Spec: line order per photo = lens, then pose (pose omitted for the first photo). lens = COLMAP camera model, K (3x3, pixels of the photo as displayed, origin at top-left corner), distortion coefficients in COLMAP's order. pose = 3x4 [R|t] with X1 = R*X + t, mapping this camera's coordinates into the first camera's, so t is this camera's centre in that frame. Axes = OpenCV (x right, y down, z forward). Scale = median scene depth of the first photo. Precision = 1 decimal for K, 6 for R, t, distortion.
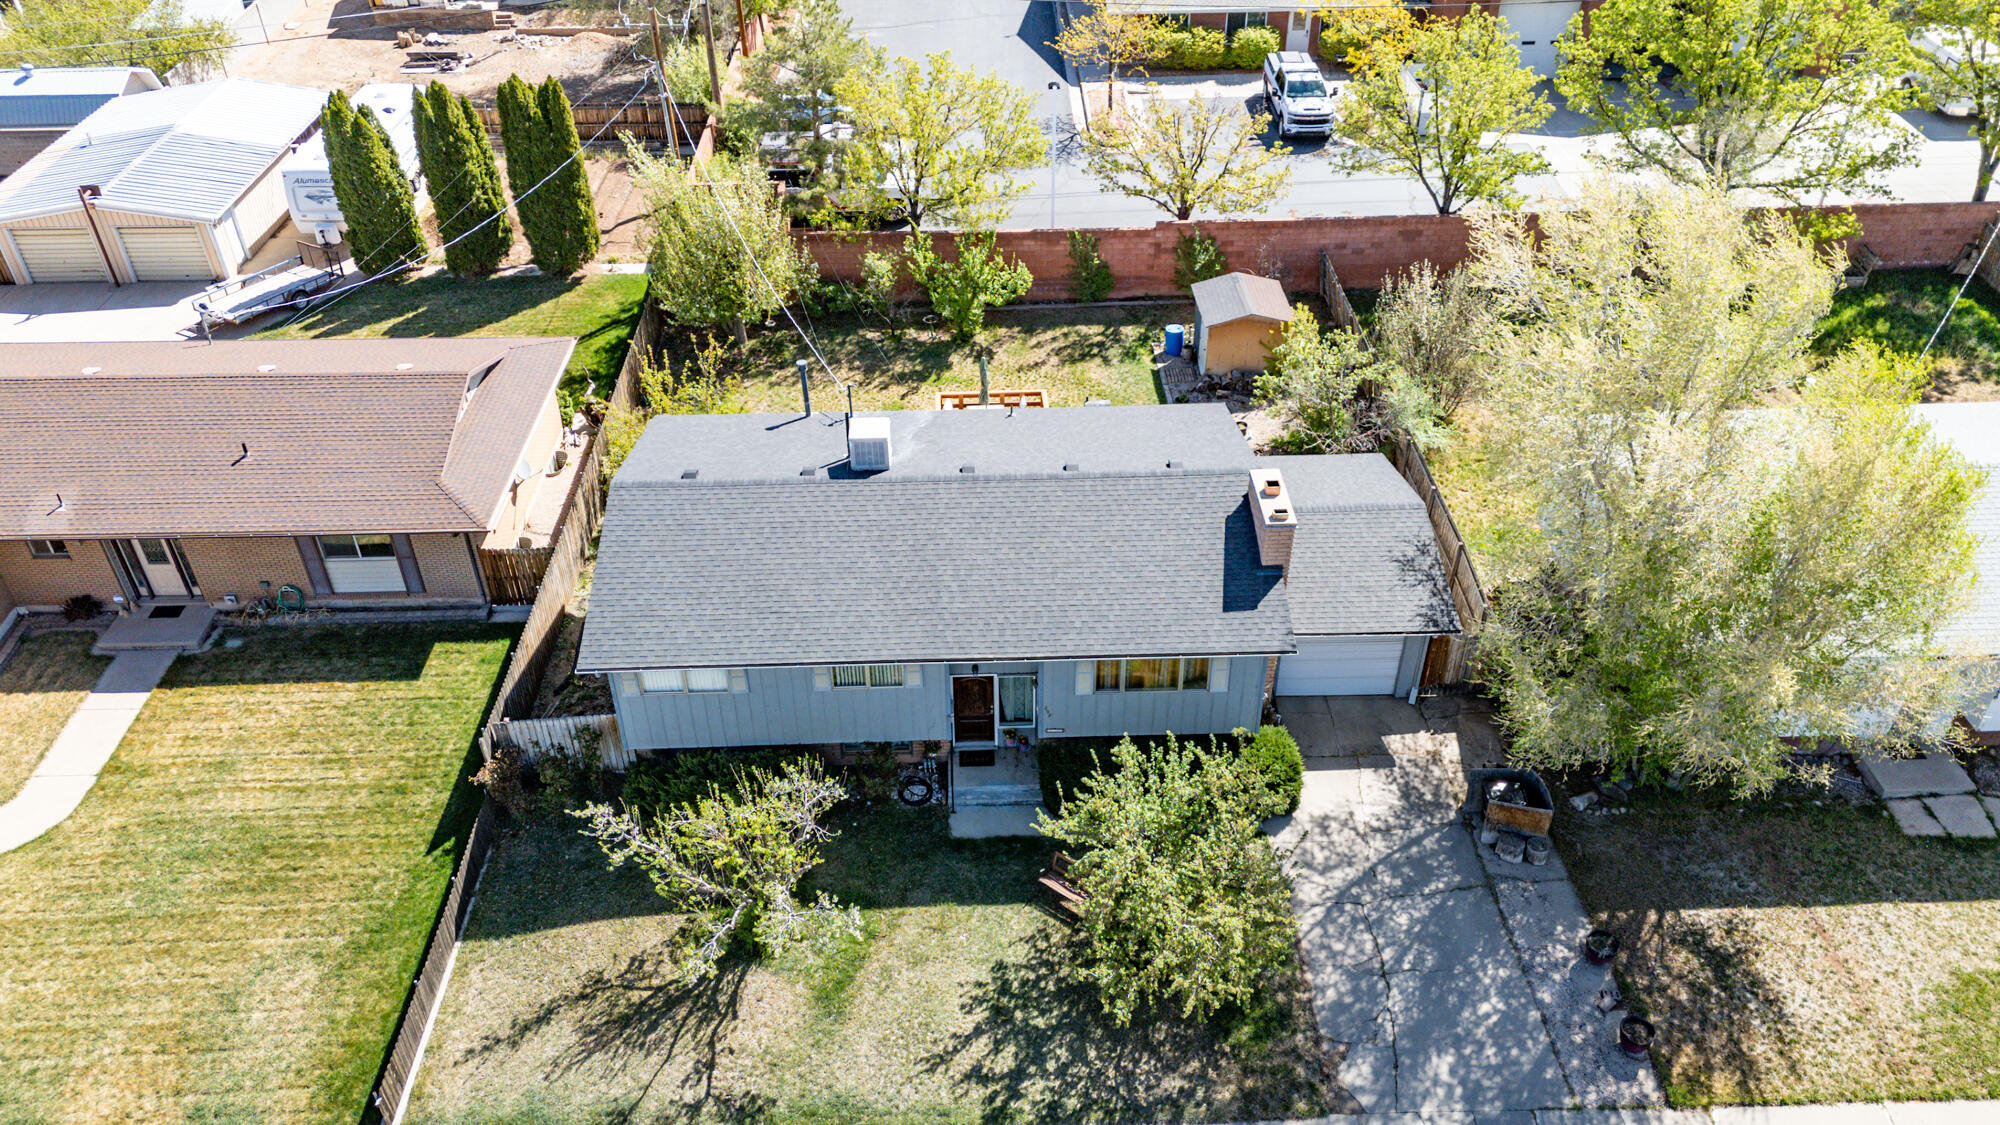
lens RADIAL K [[1449.3, 0, 1008.1], [0, 1449.3, 555.7], [0, 0, 1]] dist [0.037297, -0.002898]
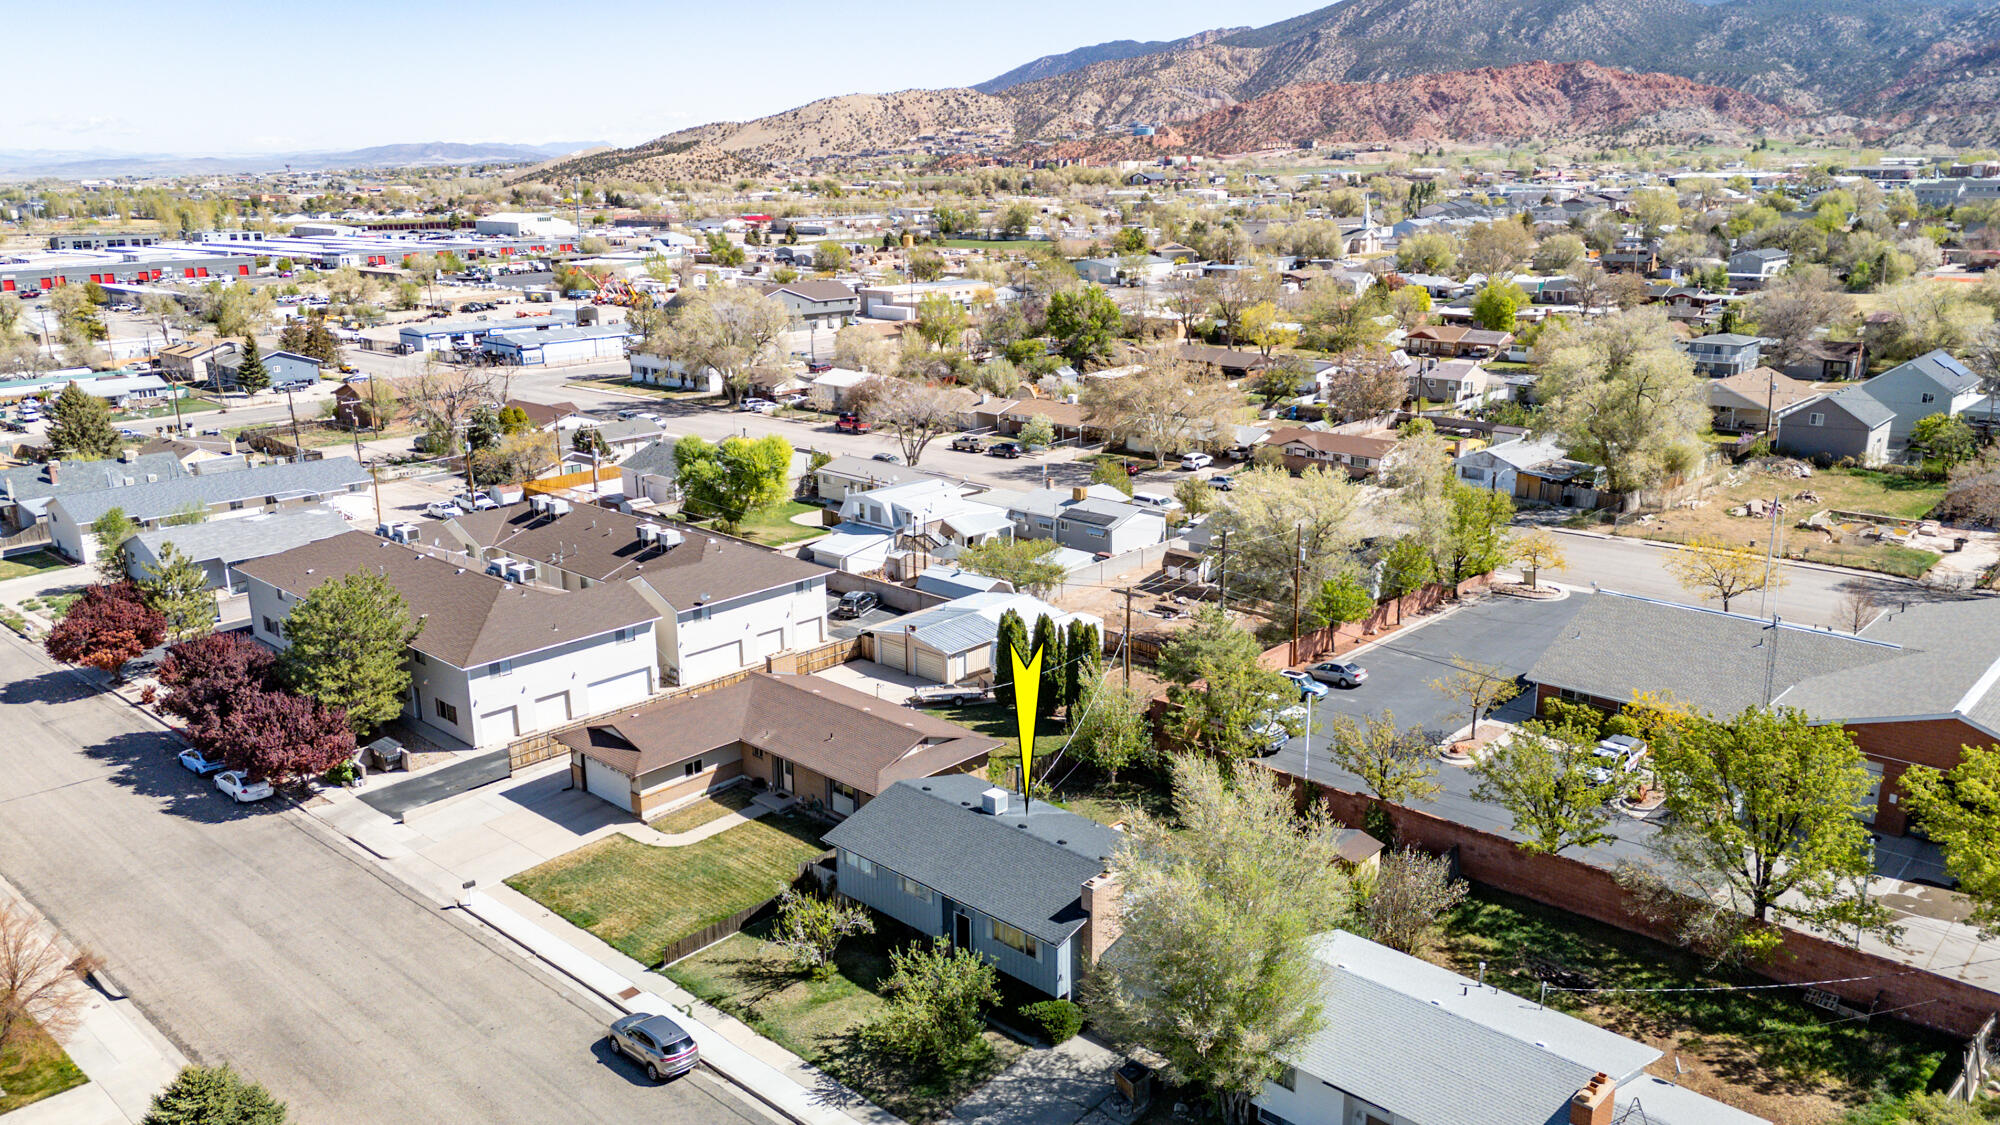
lens RADIAL K [[1449.3, 0, 998.1], [0, 1449.3, 562.1], [0, 0, 1]] dist [0.037297, -0.002898]
pose [[0.710700, 0.185917, -0.678484, 0.812699], [-0.423246, 0.883373, -0.201282, 0.022782], [0.561933, 0.430217, 0.706502, -0.384774]]
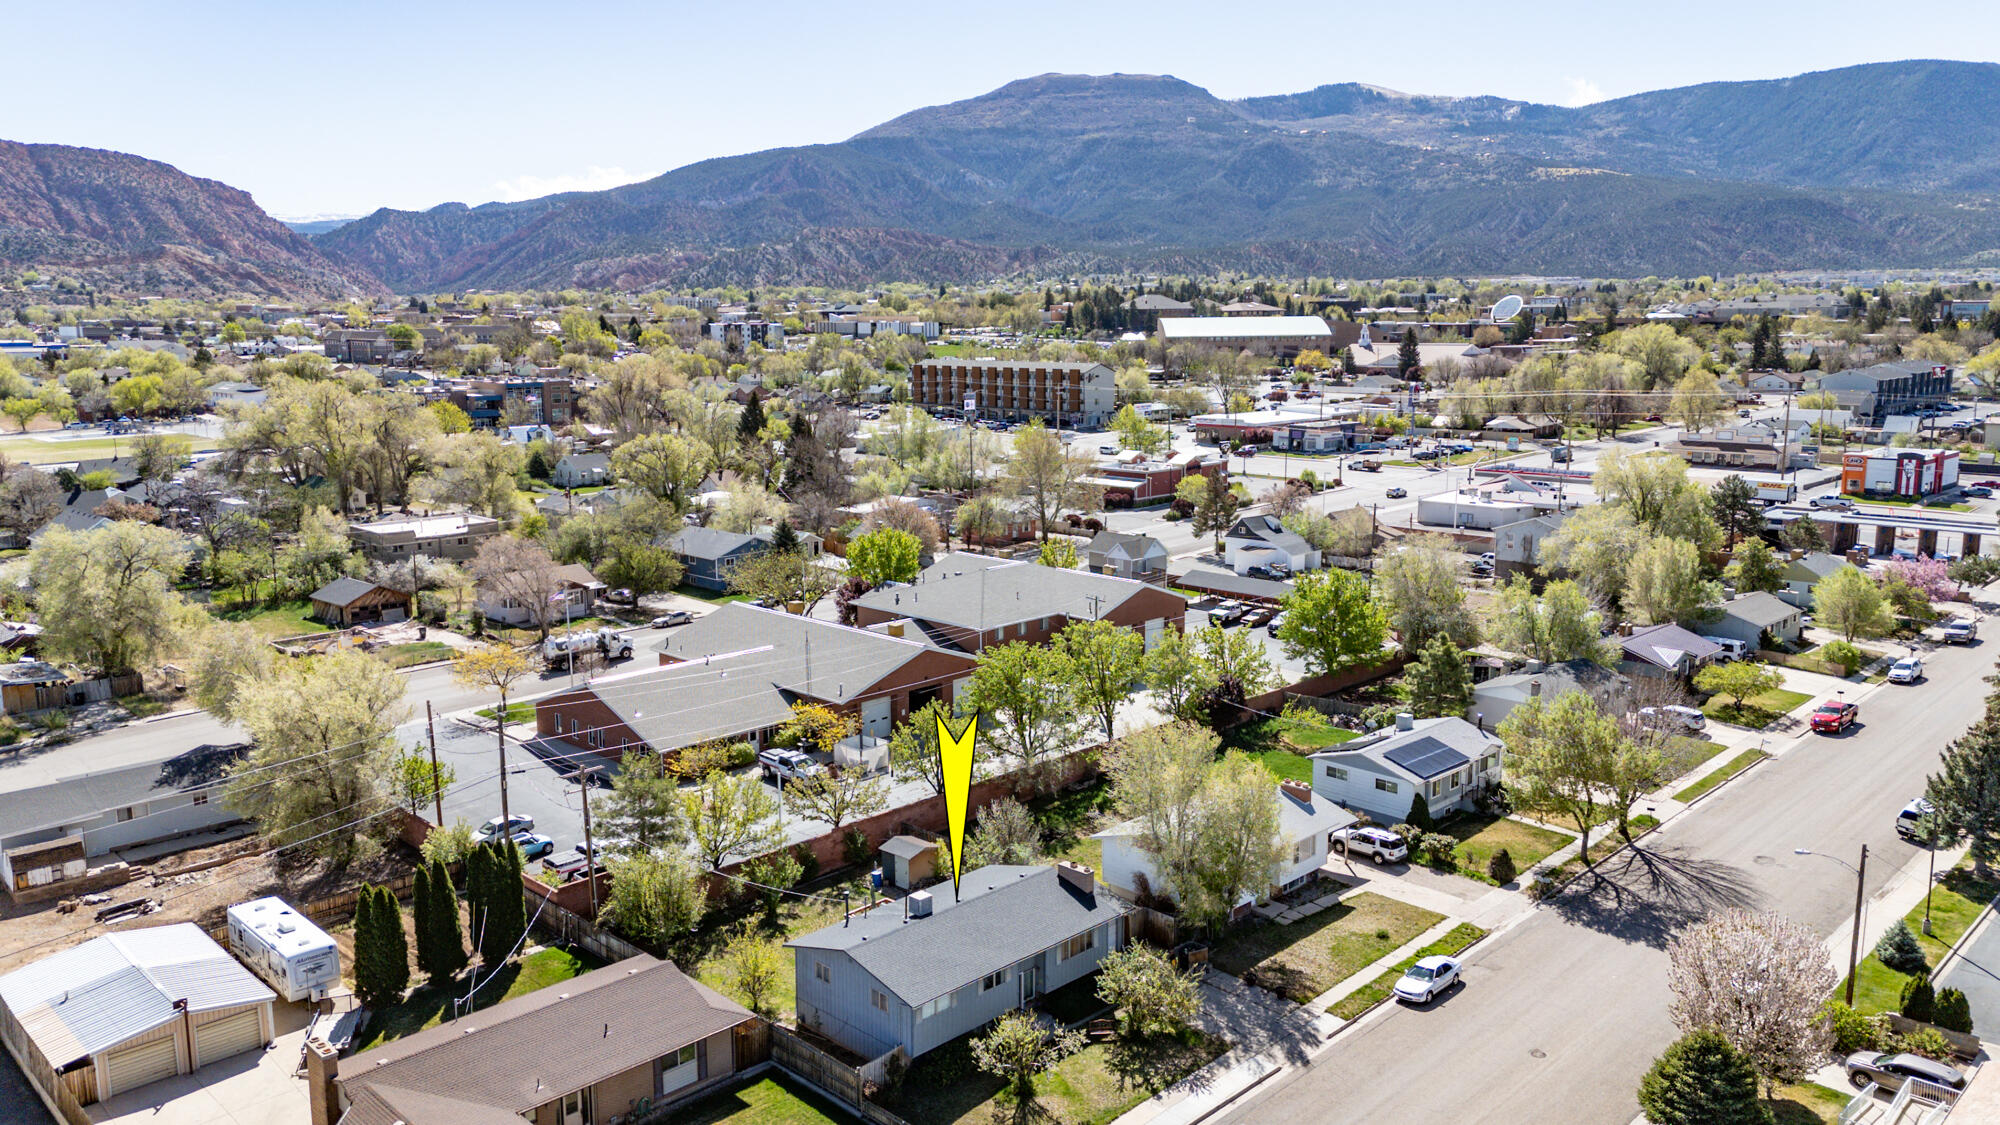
lens RADIAL K [[1449.3, 0, 1002.4], [0, 1449.3, 563.2], [0, 0, 1]] dist [0.037297, -0.002898]
pose [[0.724299, -0.111708, 0.680376, -0.976361], [0.417202, 0.856643, -0.303487, 0.136605], [-0.548938, 0.503670, 0.667071, -0.542965]]
